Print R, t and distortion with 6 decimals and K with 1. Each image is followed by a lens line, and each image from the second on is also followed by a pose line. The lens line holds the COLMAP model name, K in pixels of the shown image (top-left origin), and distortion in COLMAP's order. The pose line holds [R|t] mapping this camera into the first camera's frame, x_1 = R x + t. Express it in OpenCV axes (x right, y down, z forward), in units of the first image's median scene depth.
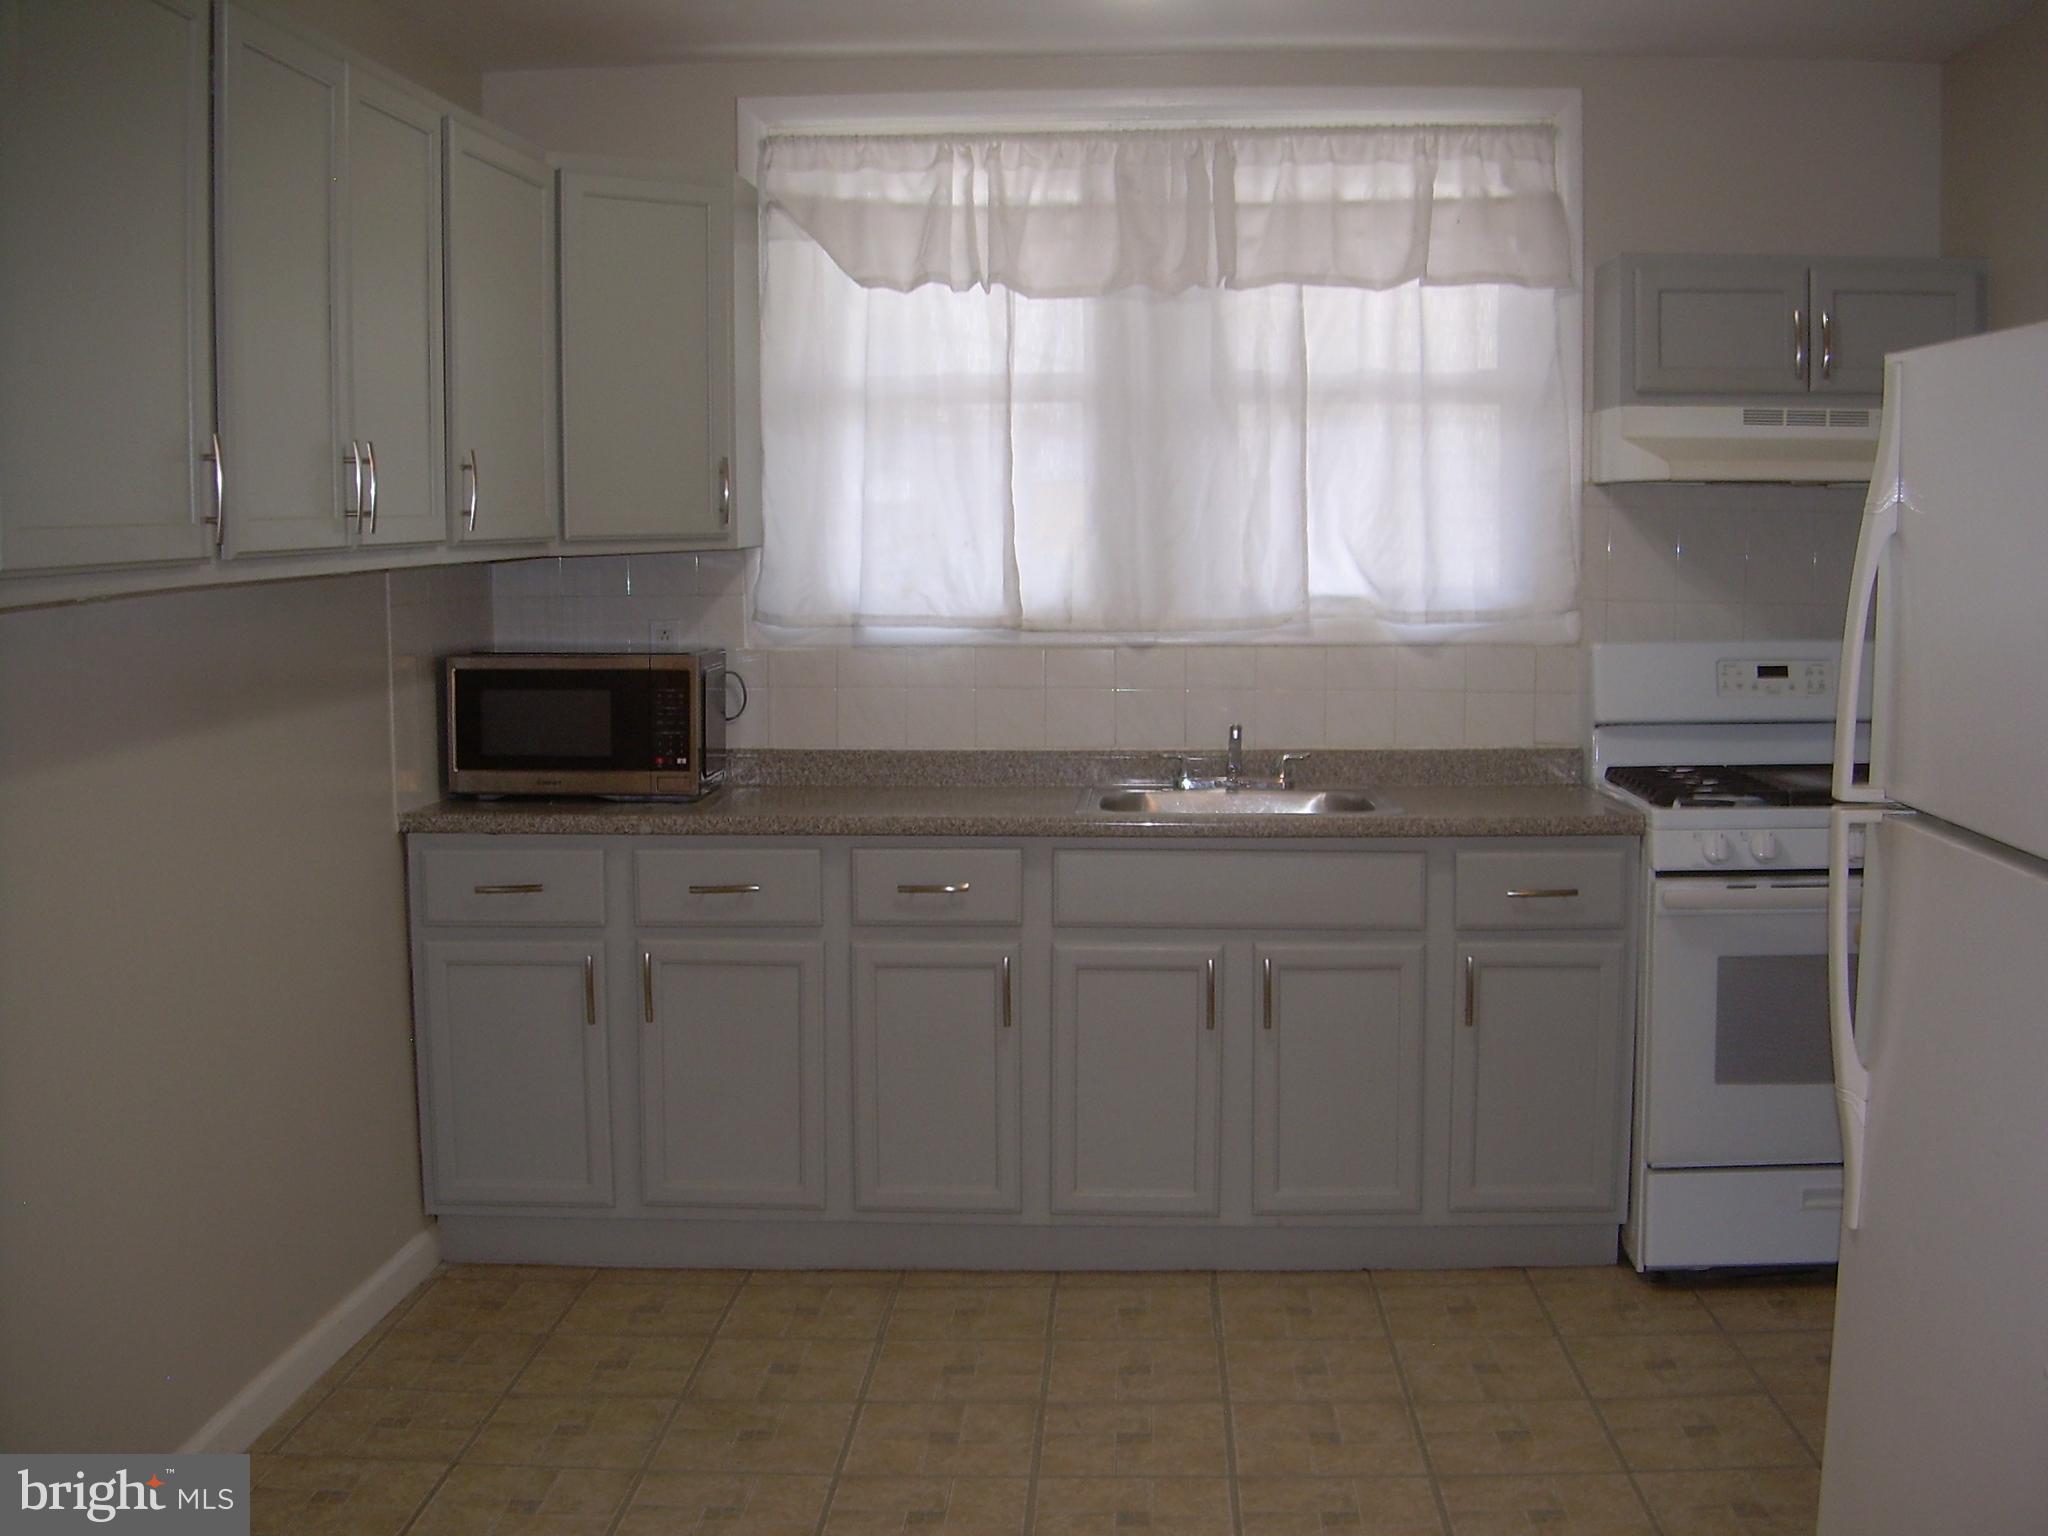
lens RADIAL K [[2250.1, 0, 1030.1], [0, 2250.1, 781.9], [0, 0, 1]] dist [-0.194952, 0.037484]
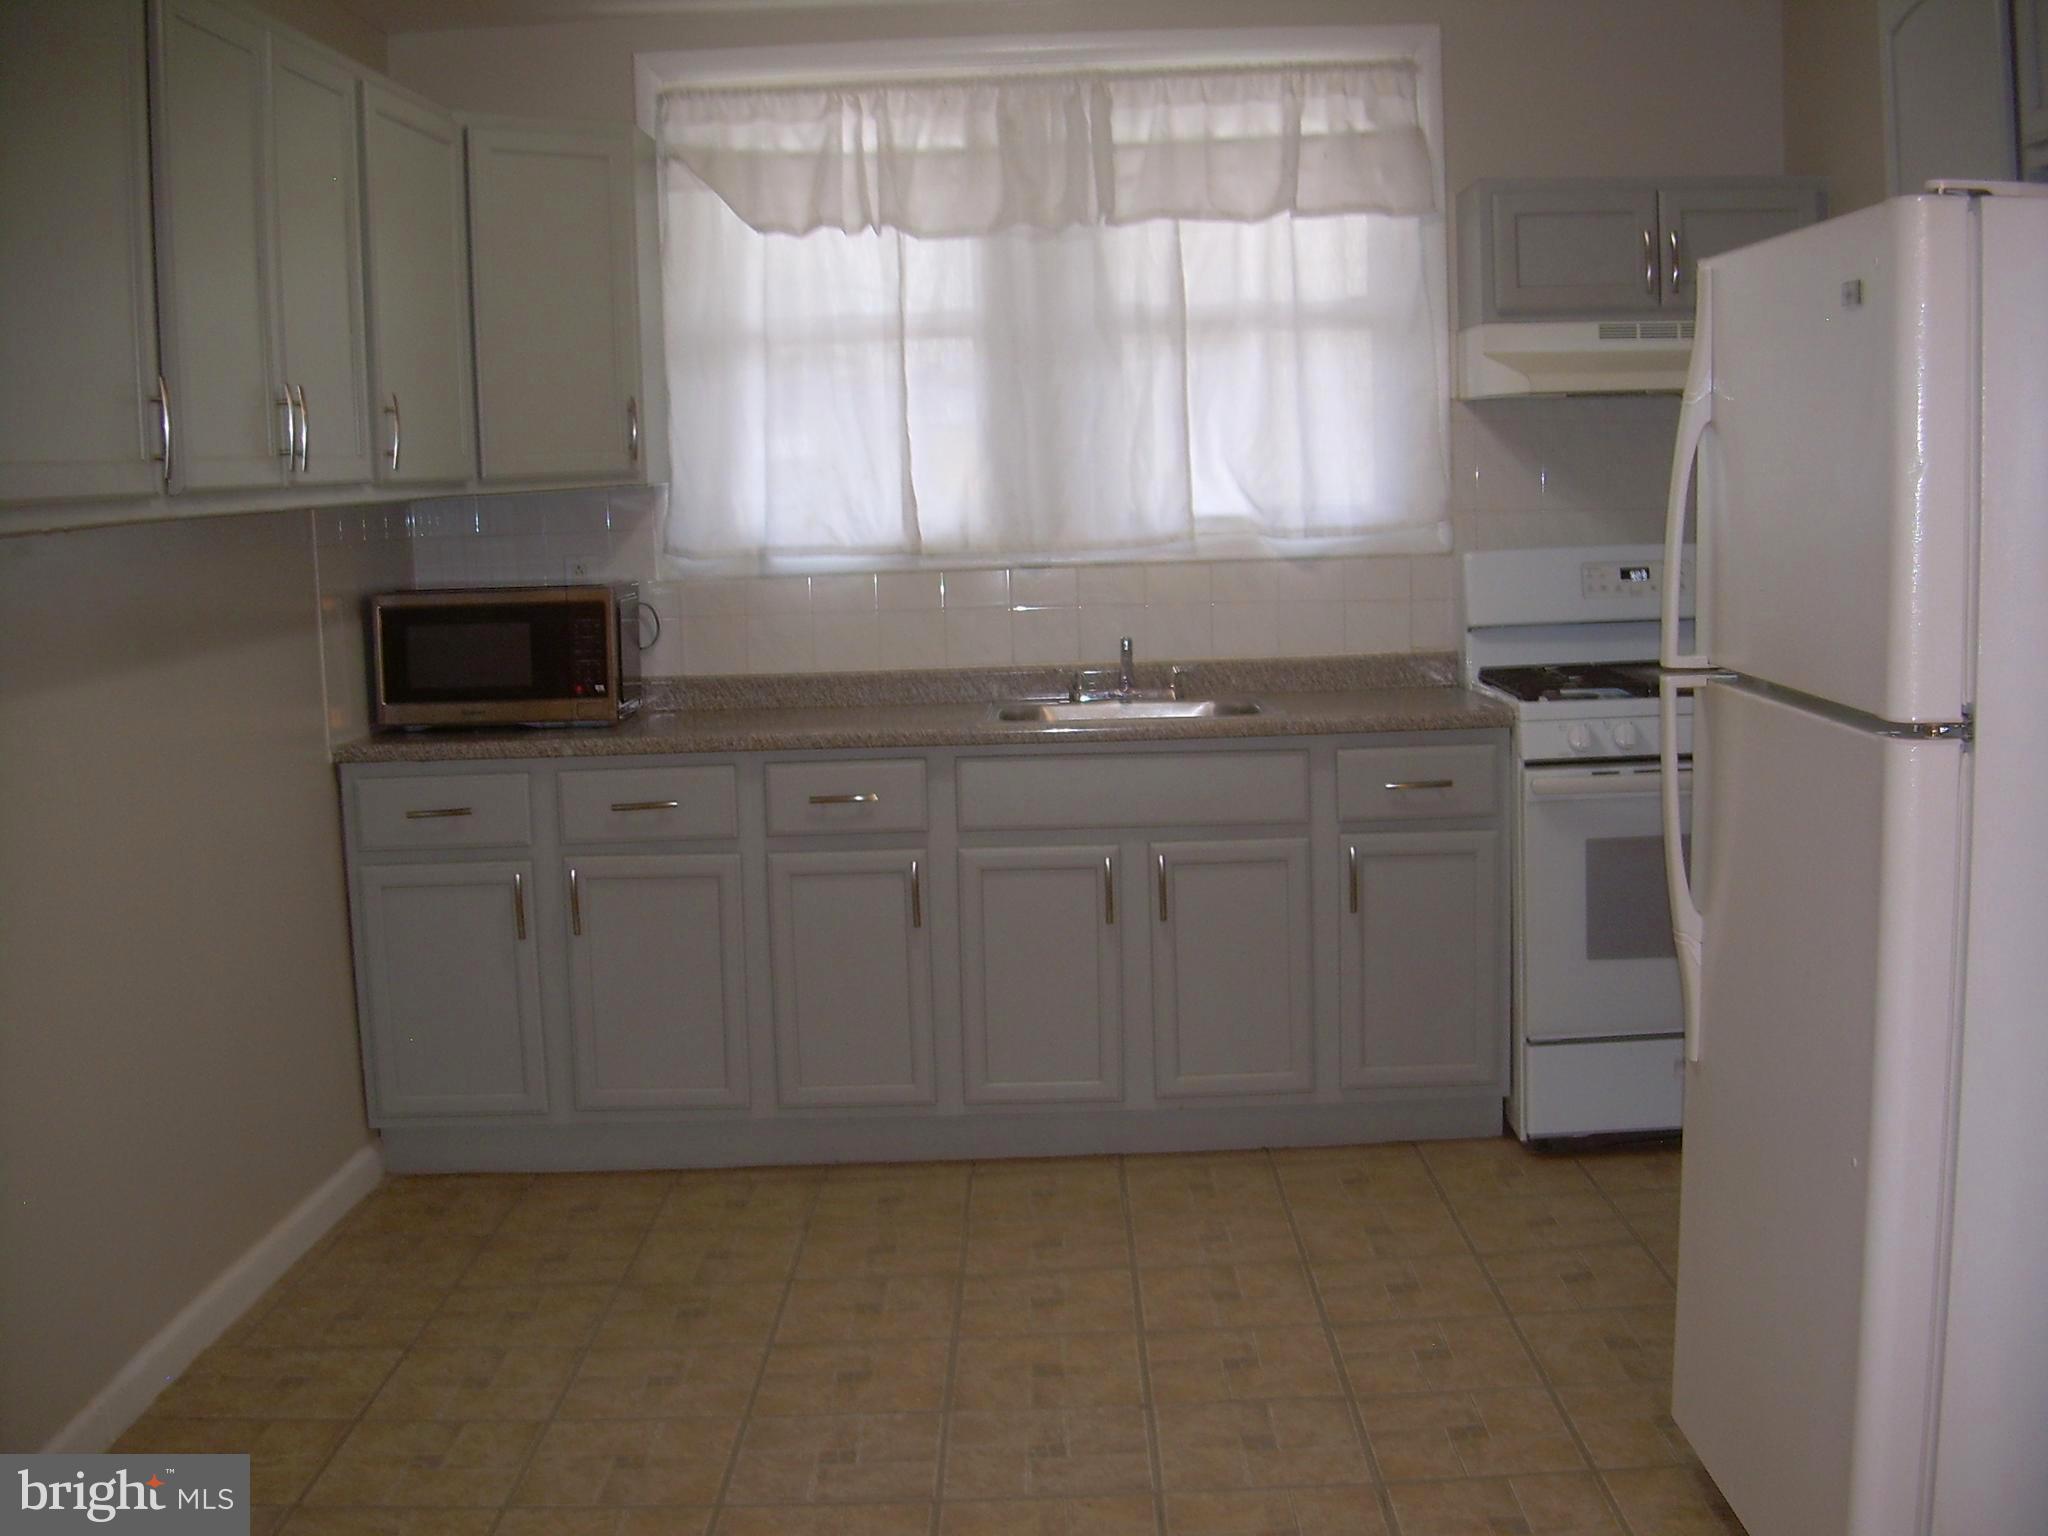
lens RADIAL K [[2246.6, 0, 1024.0], [0, 2246.6, 768.0], [0, 0, 1]] dist [-0.198275, 0.010380]
pose [[0.998873, -0.031301, 0.035687, 0.004377], [0.030744, 0.999399, 0.016030, 0.017422], [-0.036167, -0.014915, 0.999234, -0.051402]]
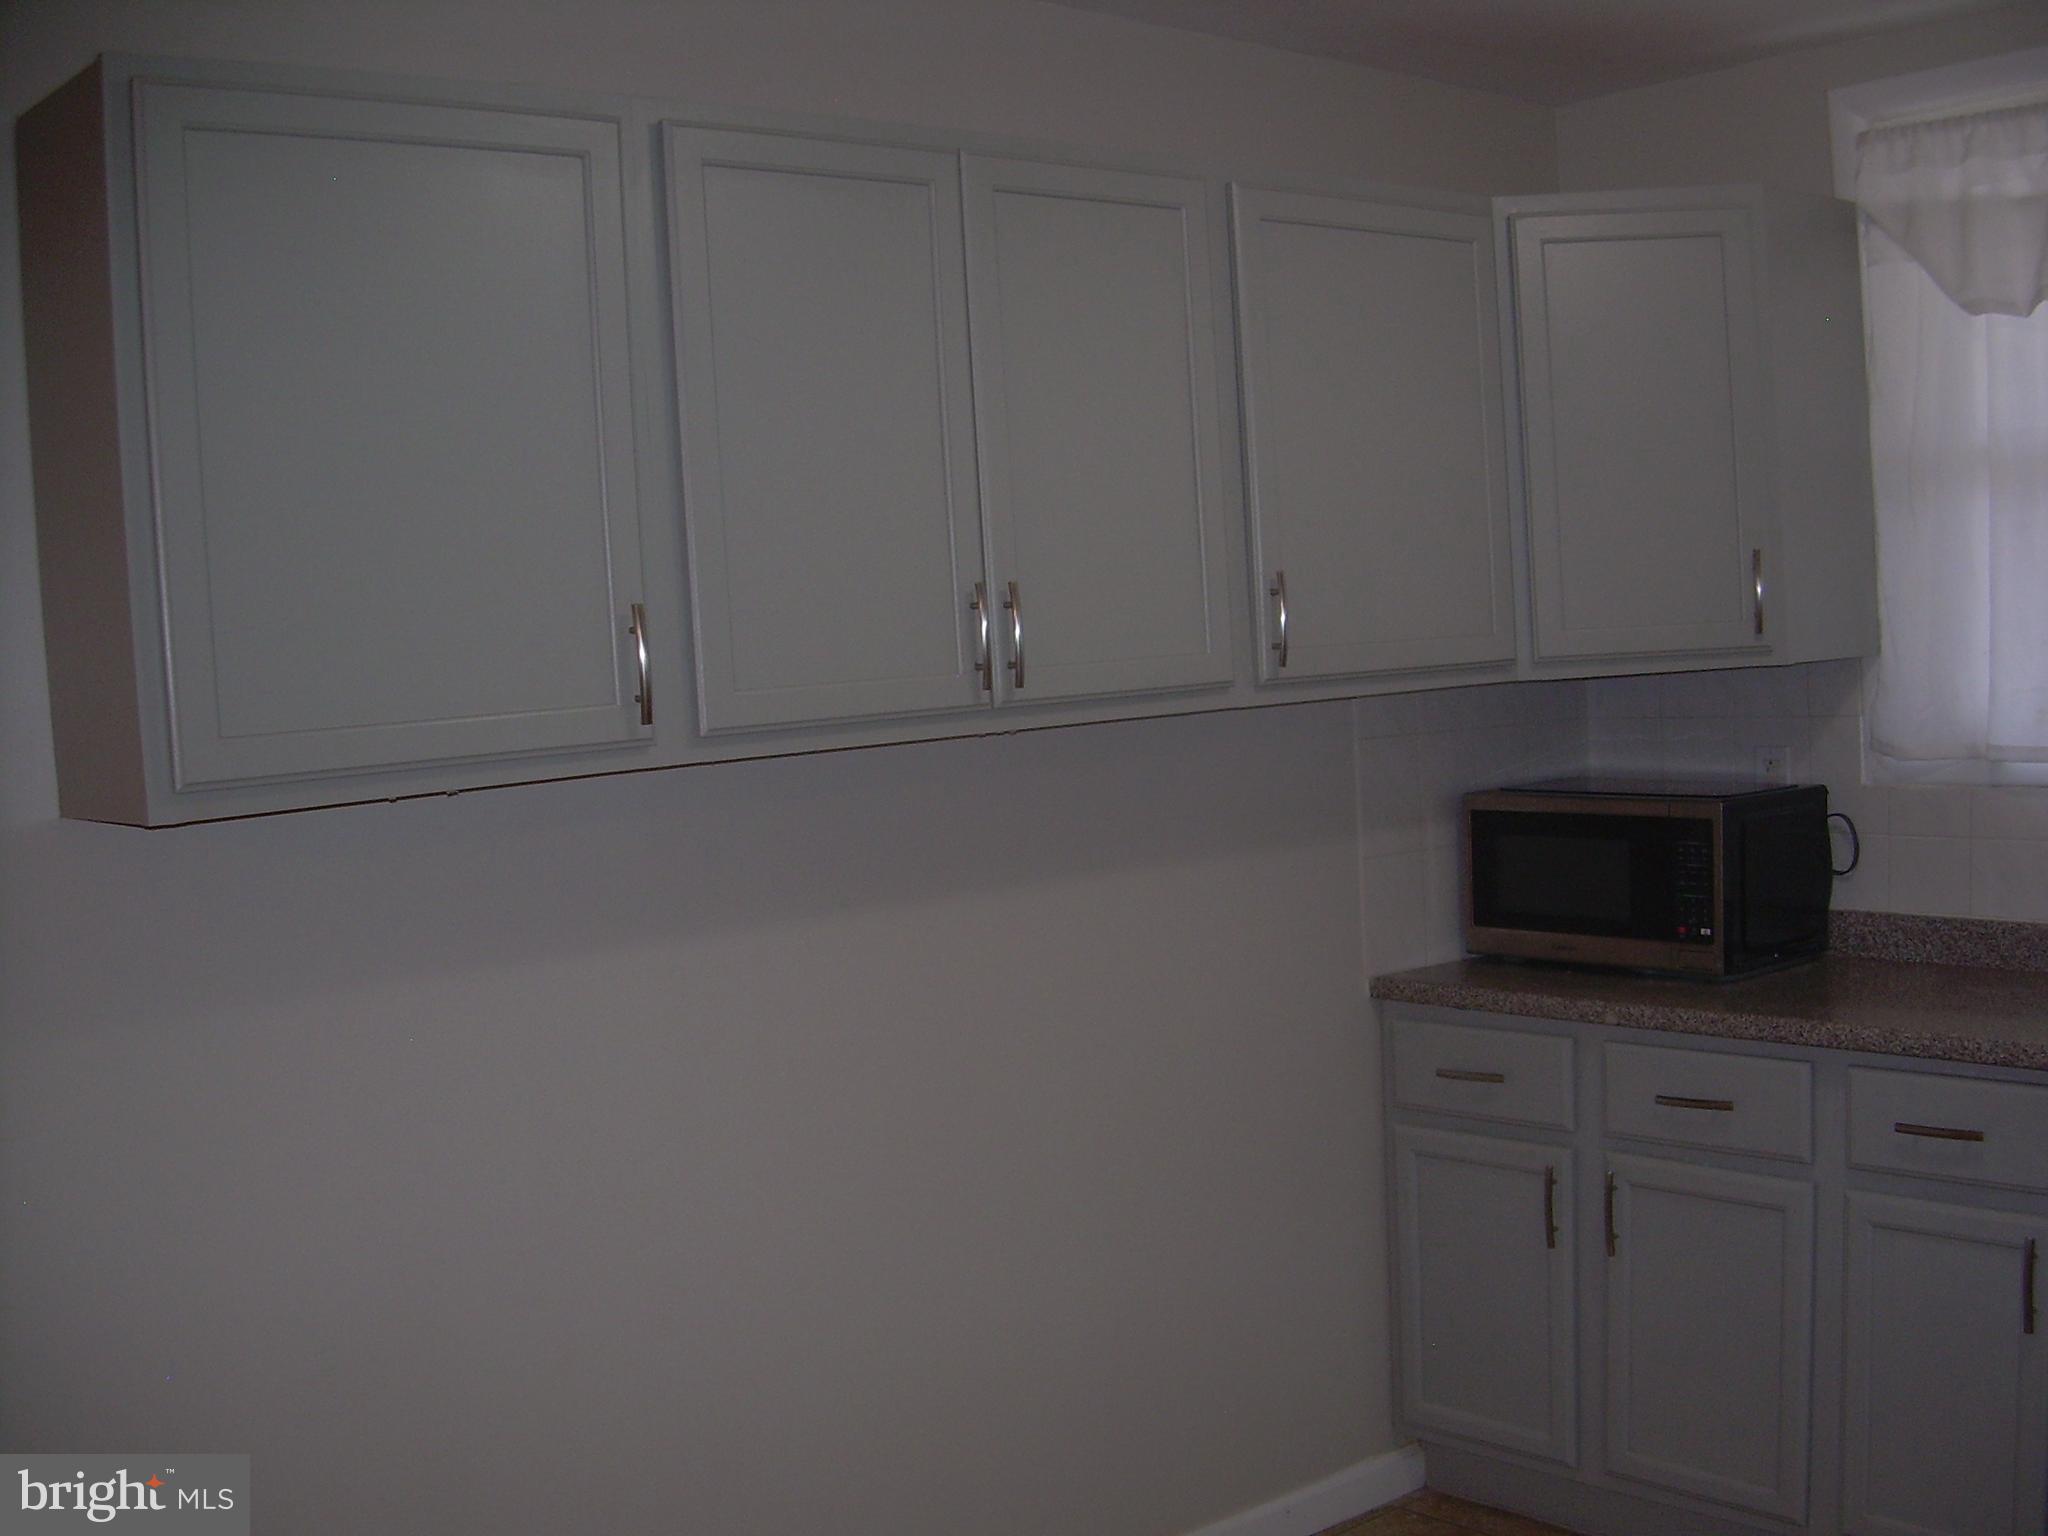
lens RADIAL K [[2250.1, 0, 1030.1], [0, 2250.1, 781.9], [0, 0, 1]] dist [-0.194952, 0.037484]
pose [[0.686819, 0.017004, -0.726630, 0.250518], [-0.031762, 0.999473, -0.006633, -0.049924], [0.726134, 0.027635, 0.686997, 0.281013]]
